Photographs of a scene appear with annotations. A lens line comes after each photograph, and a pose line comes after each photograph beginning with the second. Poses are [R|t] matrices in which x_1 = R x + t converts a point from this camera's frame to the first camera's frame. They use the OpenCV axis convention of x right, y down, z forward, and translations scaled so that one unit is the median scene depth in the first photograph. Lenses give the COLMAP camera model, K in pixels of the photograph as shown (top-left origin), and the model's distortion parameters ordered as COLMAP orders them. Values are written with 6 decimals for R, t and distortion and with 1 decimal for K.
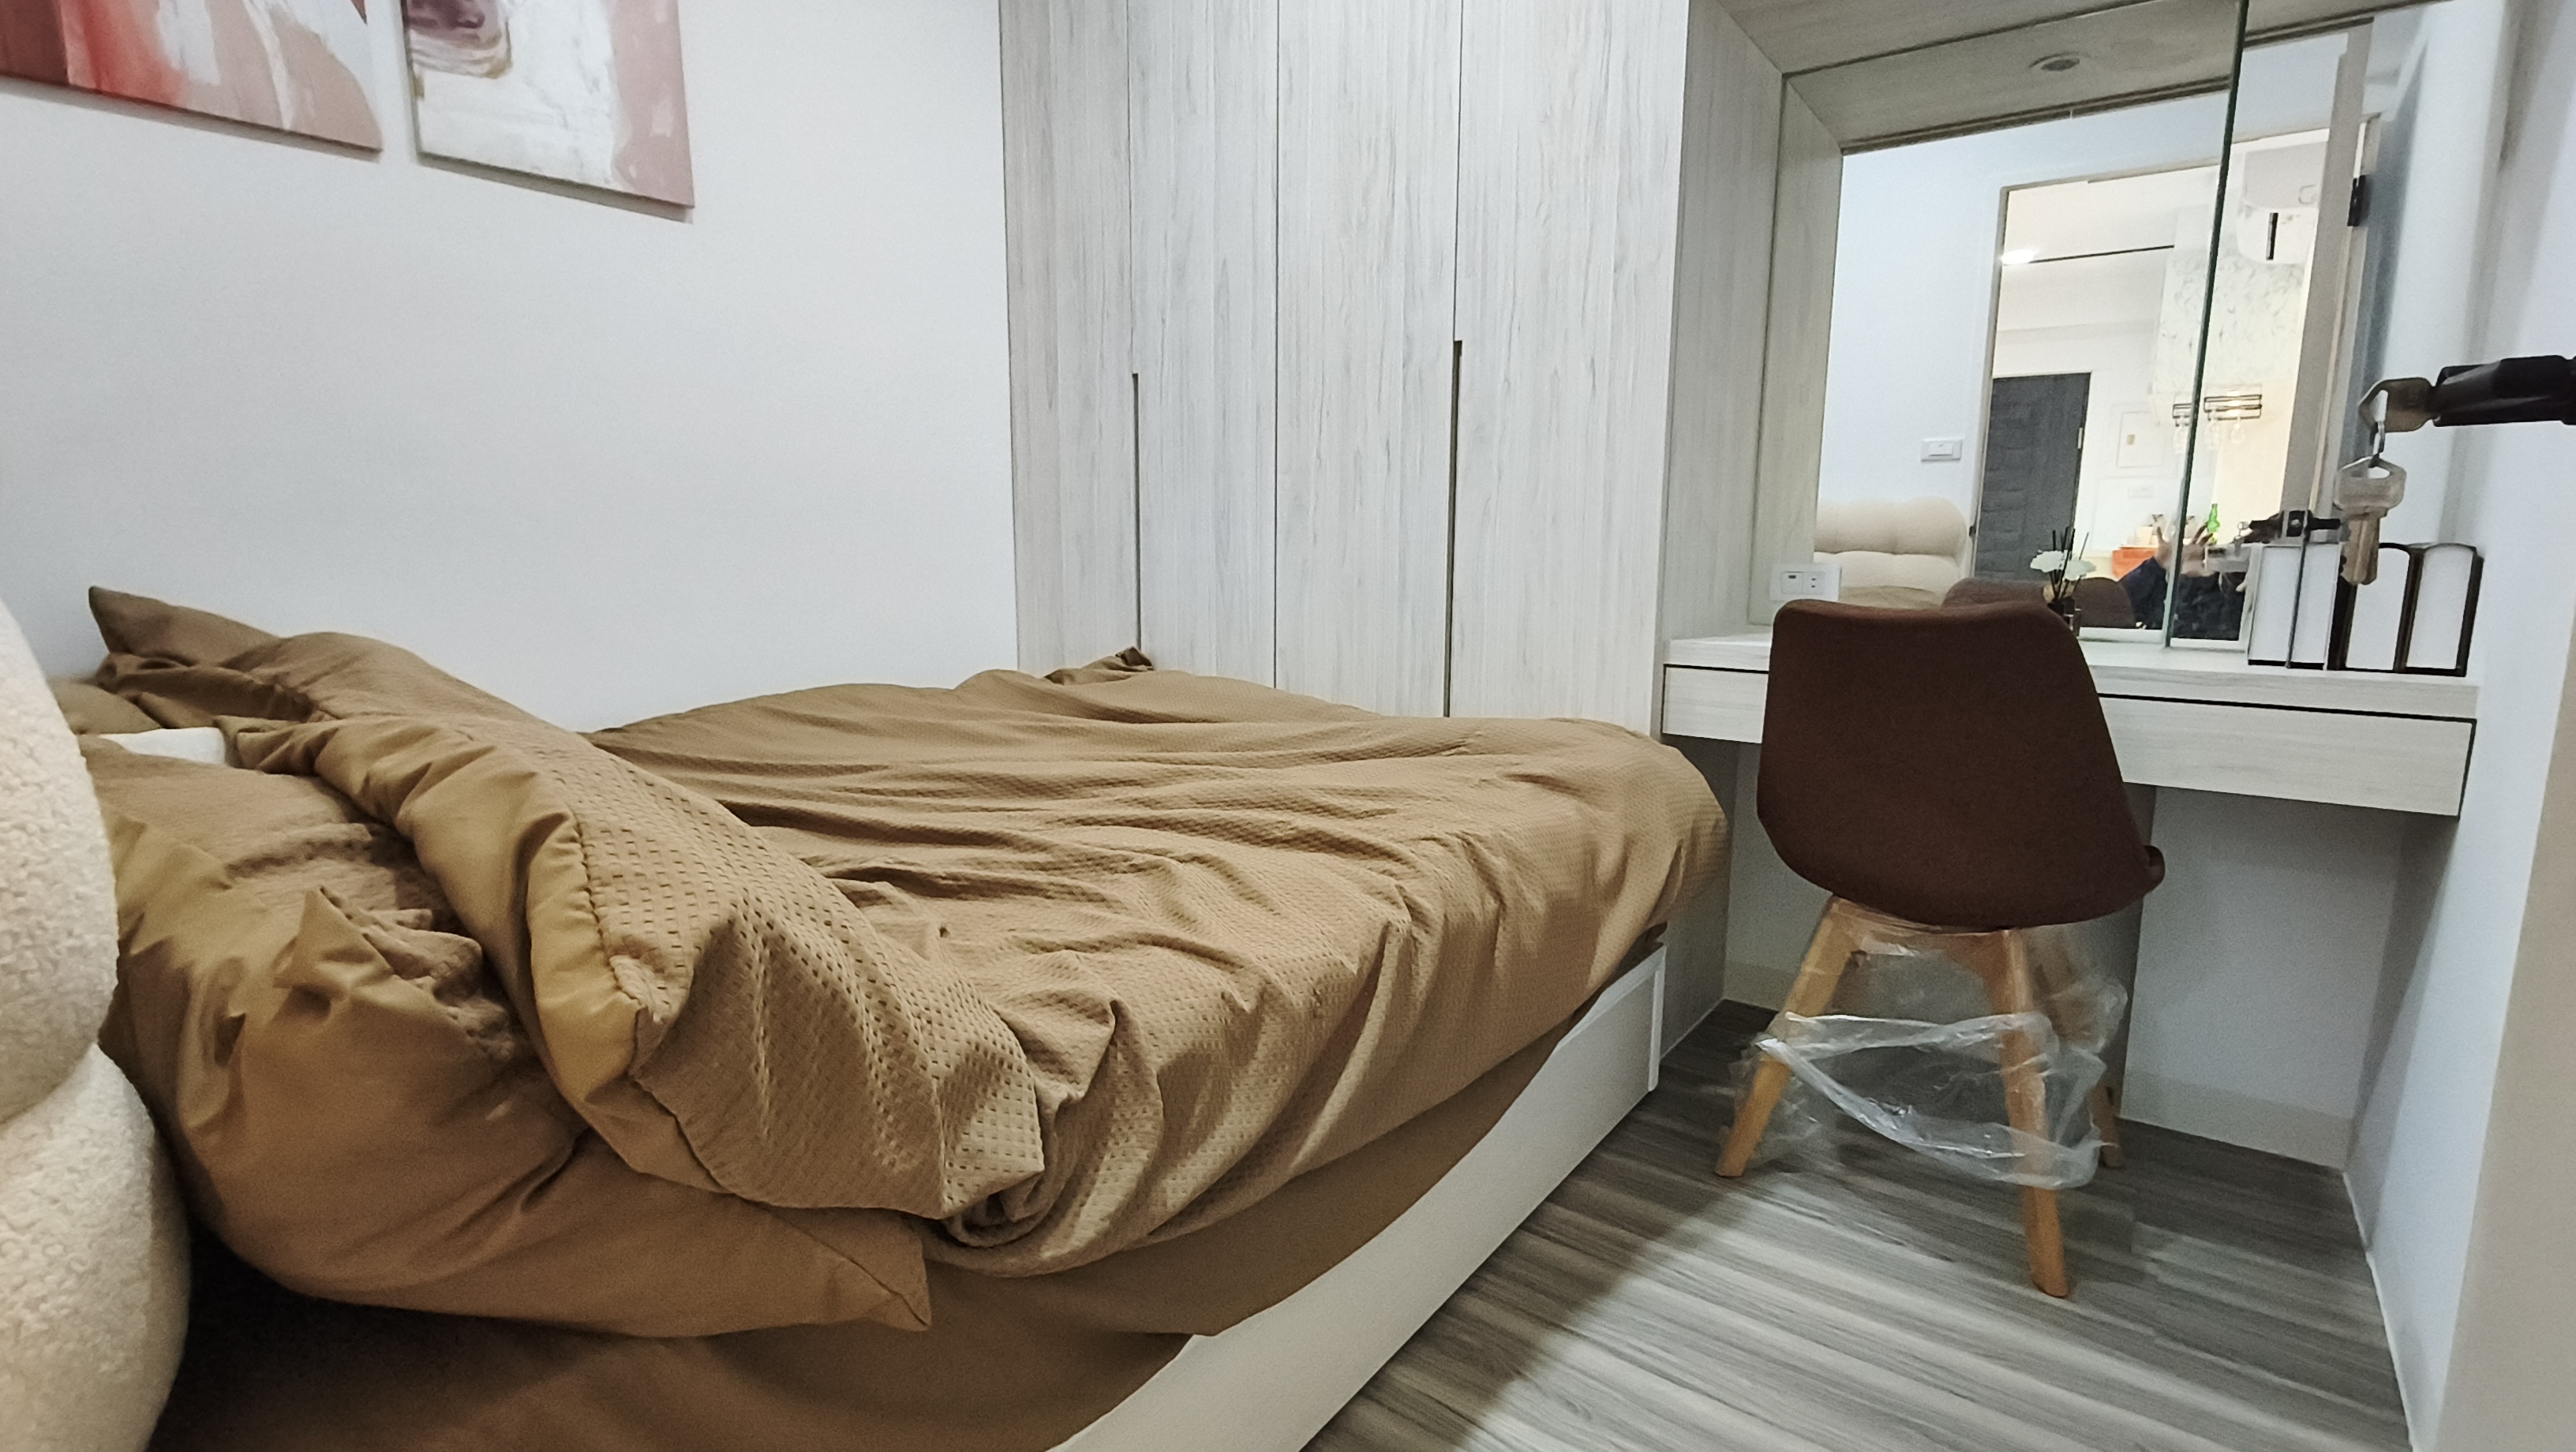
lens RADIAL K [[1193.5, 0, 1288.0], [0, 1193.5, 726.0], [0, 0, 1]] dist [0.003775, 0.000362]
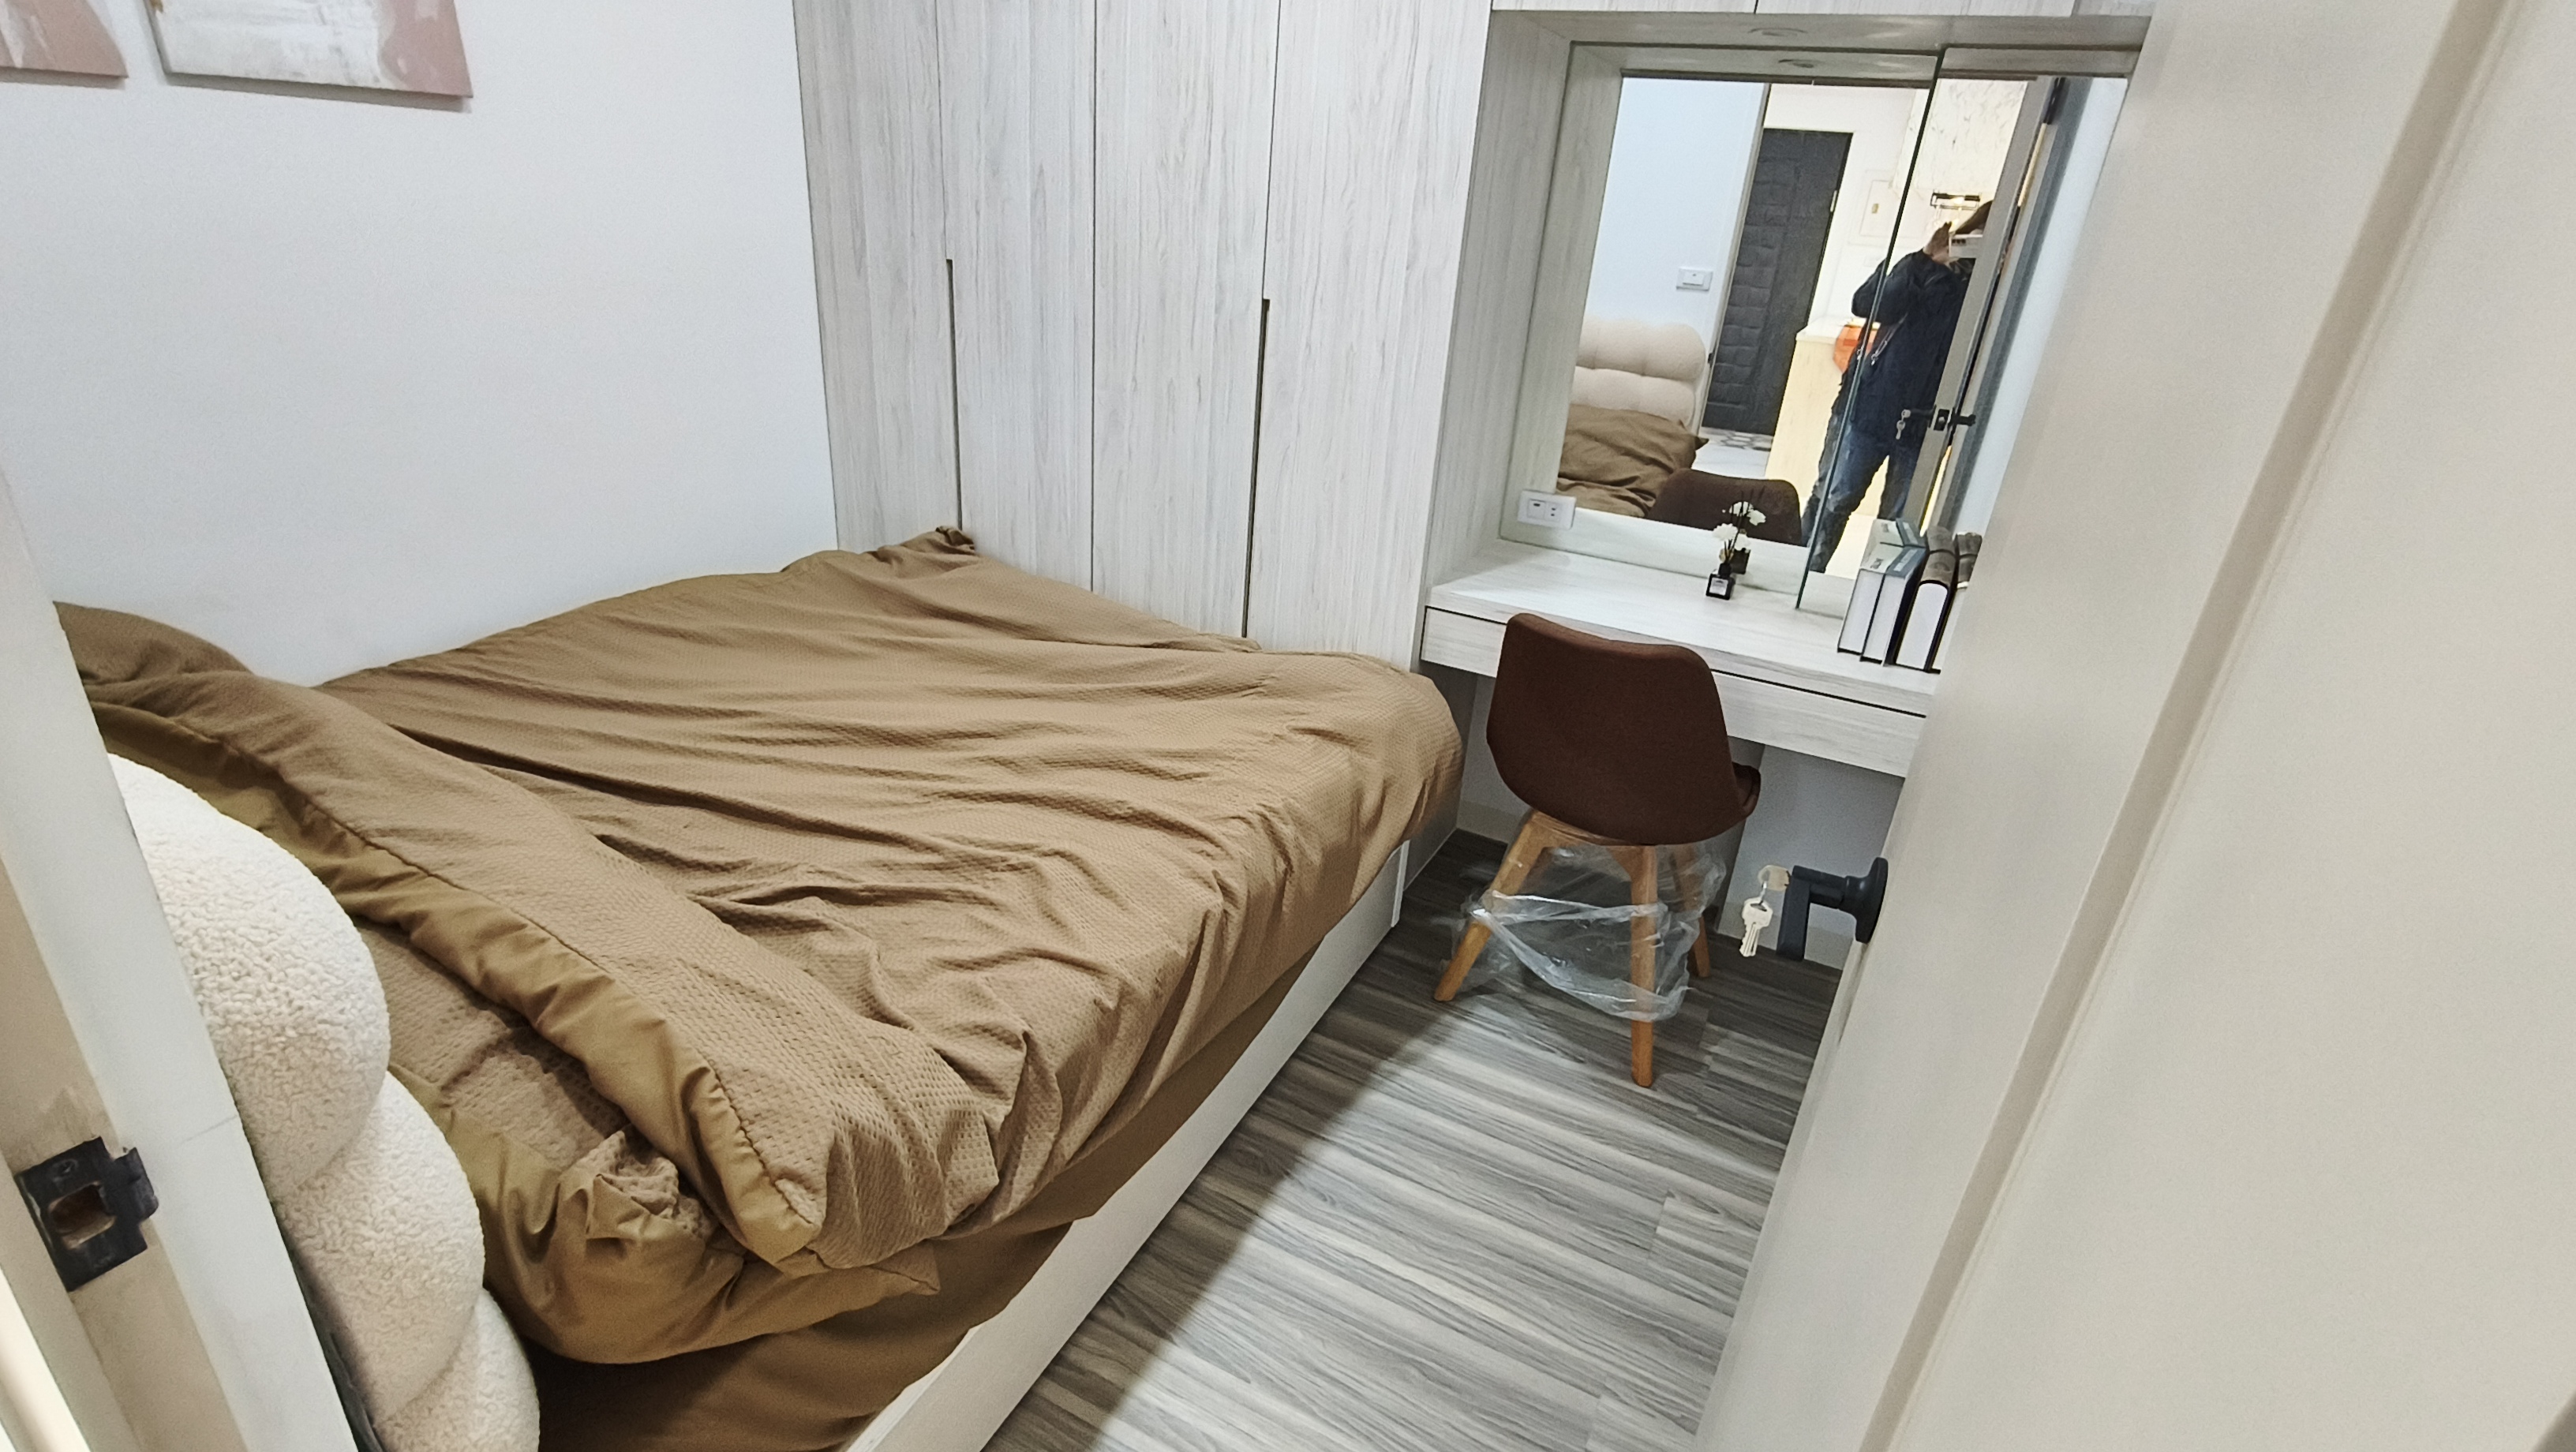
lens RADIAL K [[1189.9, 0, 1288.0], [0, 1189.9, 726.0], [0, 0, 1]] dist [-0.000554, 0.000499]
pose [[0.982893, -0.010969, 0.183850, -0.053988], [-0.039272, 0.962786, 0.267397, -0.299428], [-0.179941, -0.270043, 0.945885, -0.178307]]
